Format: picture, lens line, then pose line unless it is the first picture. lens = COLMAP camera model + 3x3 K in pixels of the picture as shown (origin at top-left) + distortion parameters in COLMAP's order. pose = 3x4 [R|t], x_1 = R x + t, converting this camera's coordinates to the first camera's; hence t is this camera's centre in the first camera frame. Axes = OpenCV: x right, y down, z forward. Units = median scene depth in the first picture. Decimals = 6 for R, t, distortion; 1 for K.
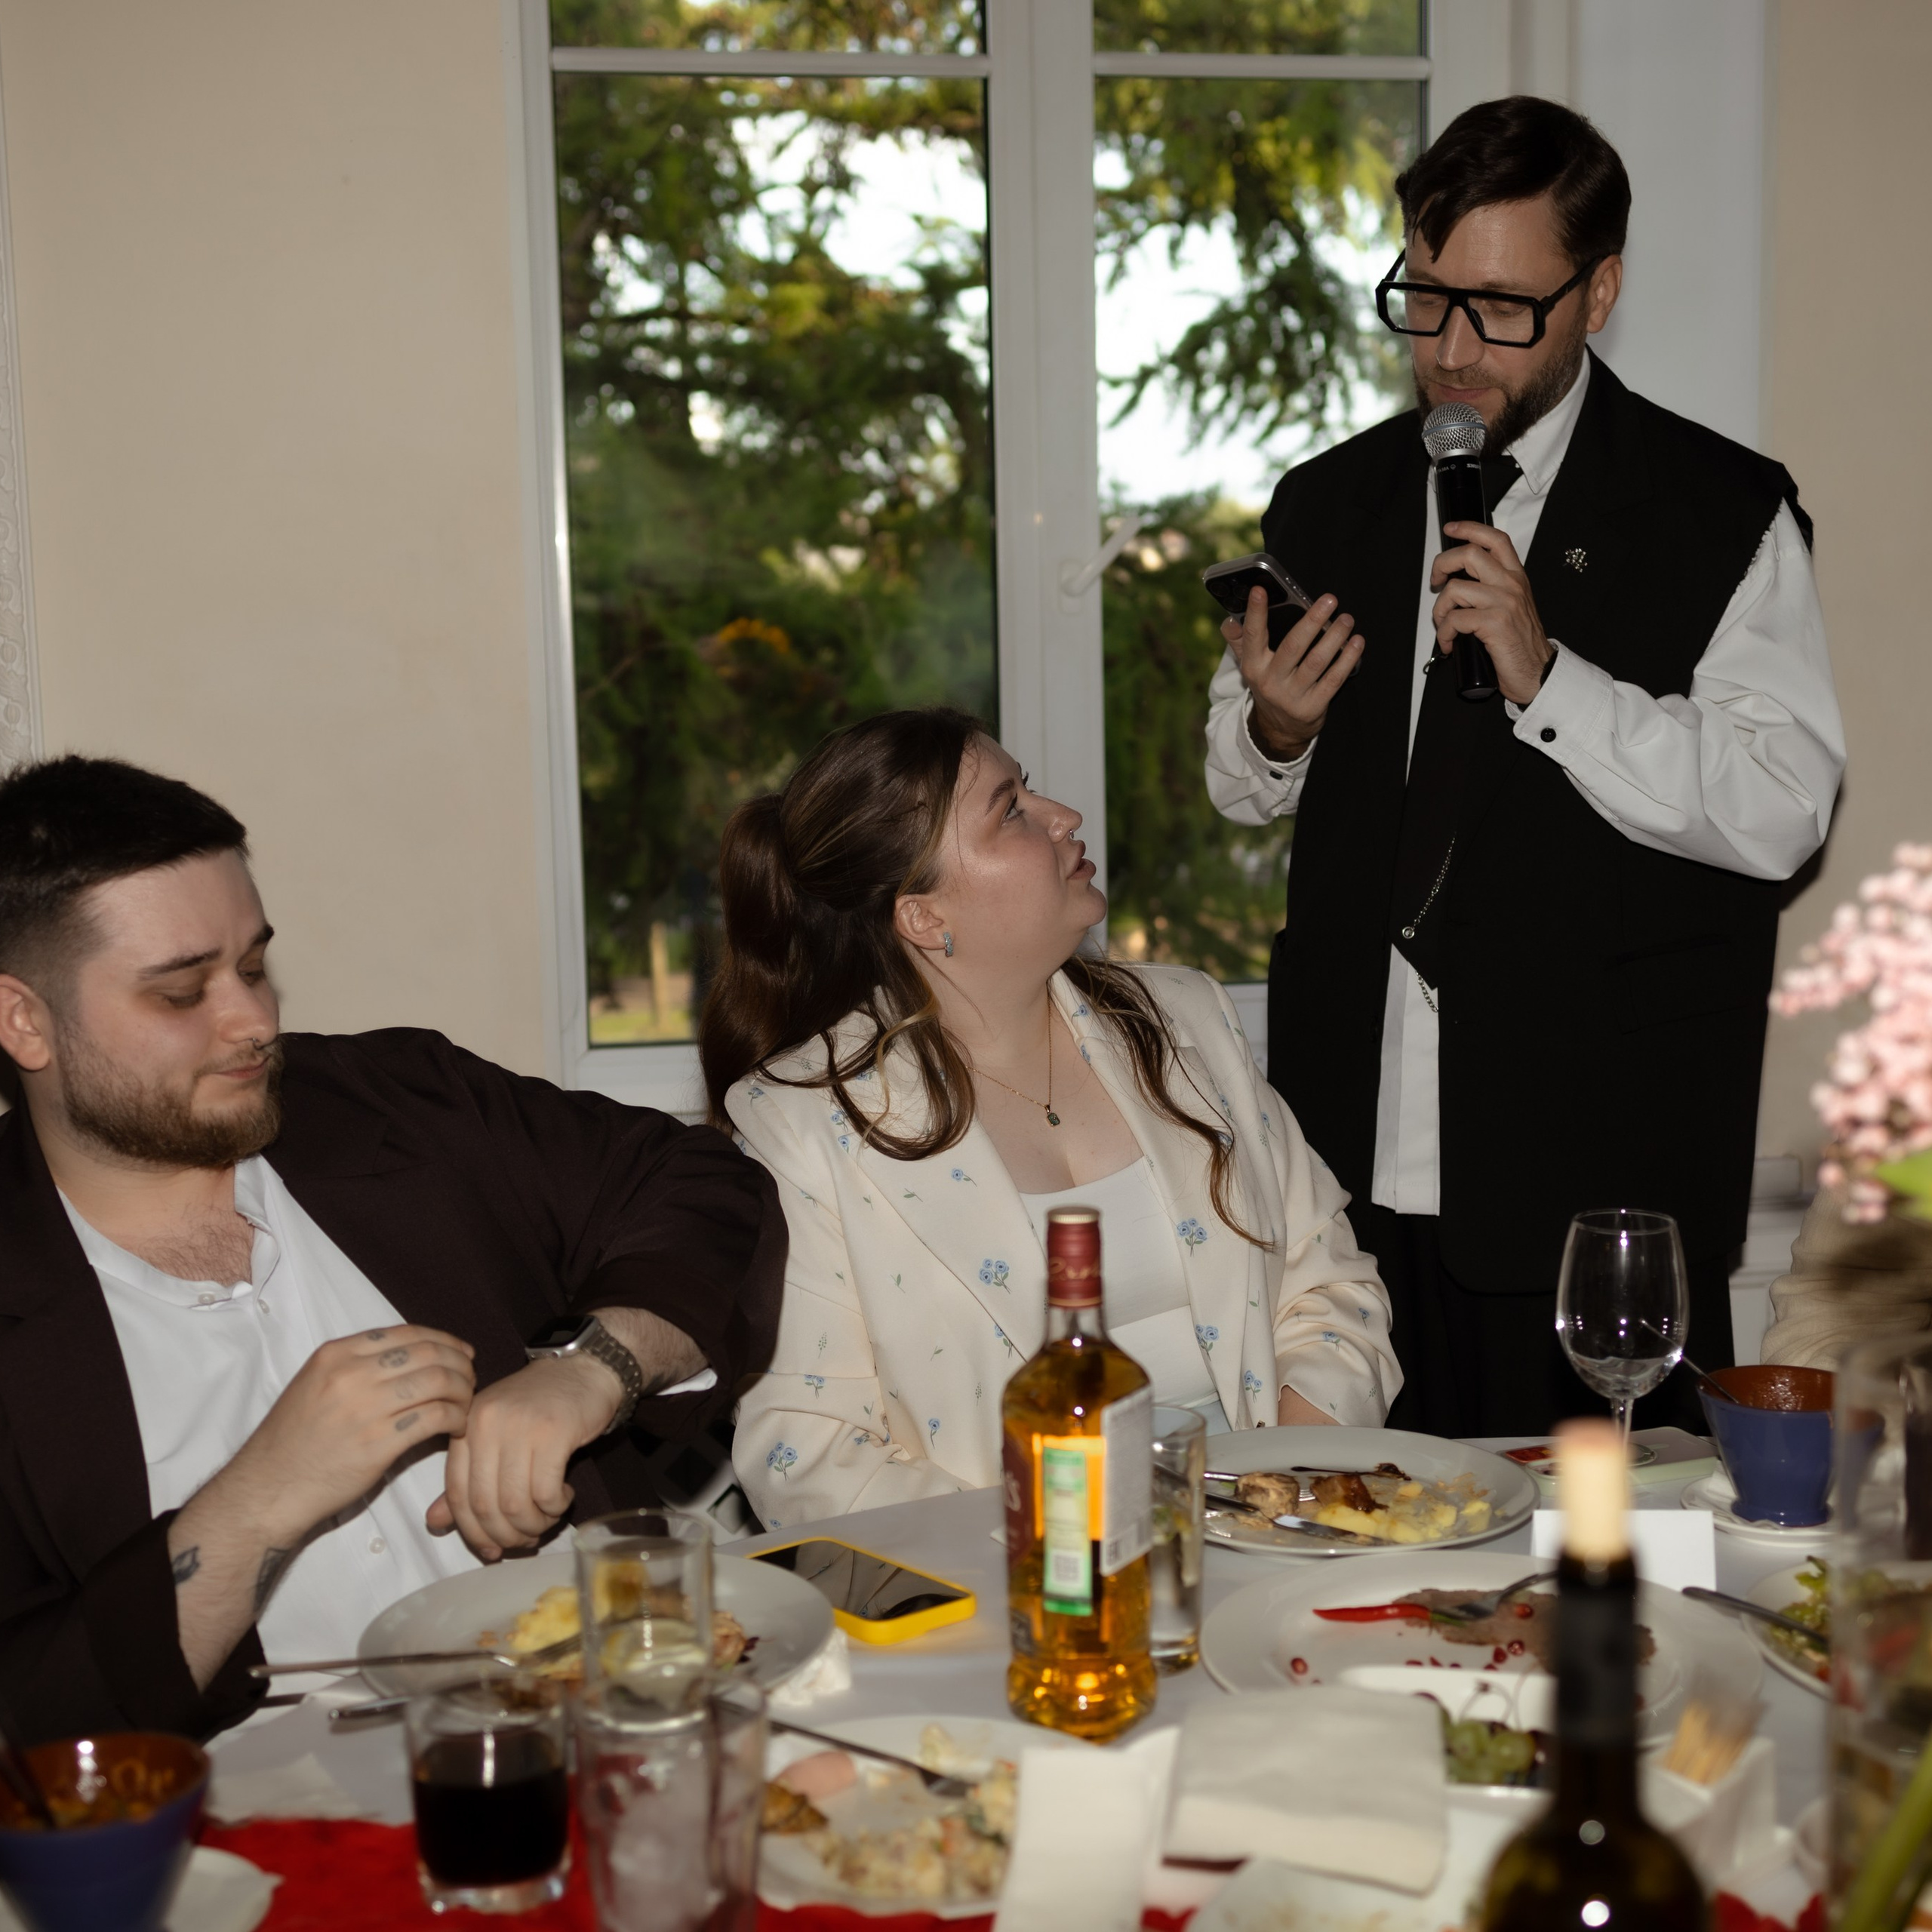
lens RADIAL K [[2942.6, 0, 966.0], [0, 2942.6, 966.0], [0, 0, 1]] dist [0.012244, 0.009316]
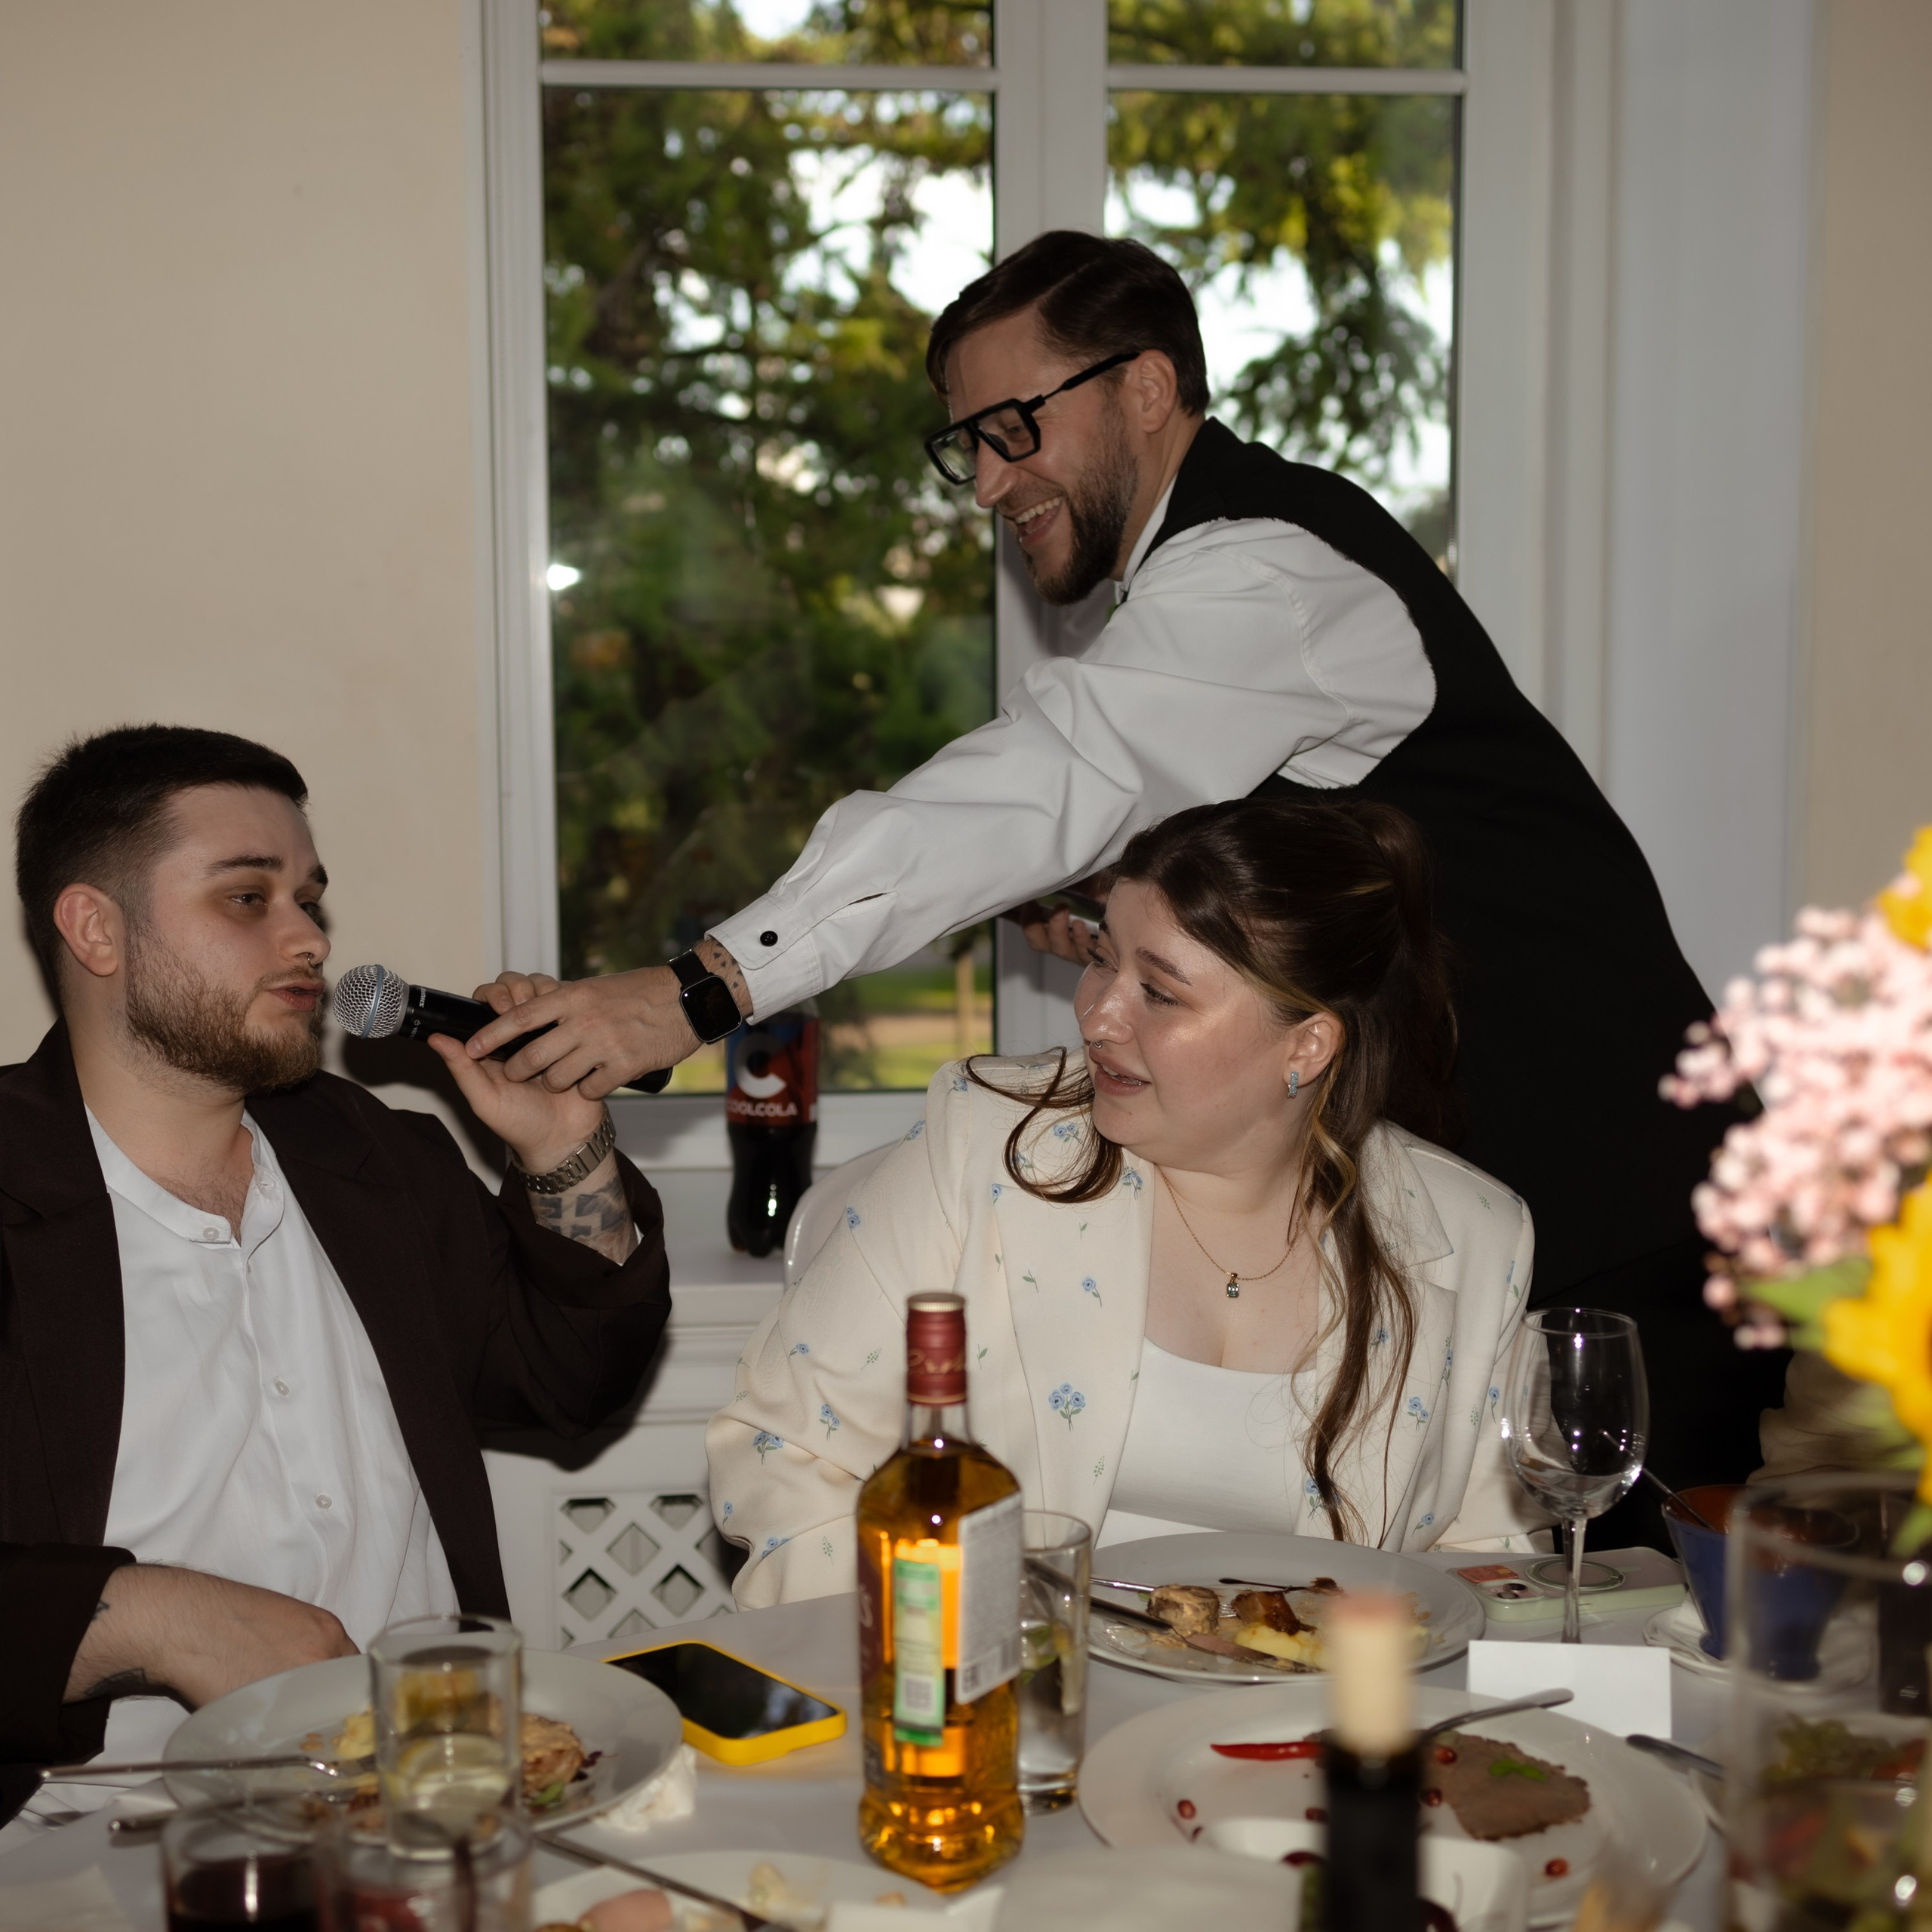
lens RADIAL K [[2866.7, 0, 966.0], [0, 2866.7, 966.0], [0, 0, 1]] dist [-0.001257, 0.057397]
pose [[0.997575, 0.020662, -0.066456, 0.096625], [-0.021787, 0.999631, -0.016253, -0.004321], [0.066095, 0.017661, 0.997657, 0.113394]]
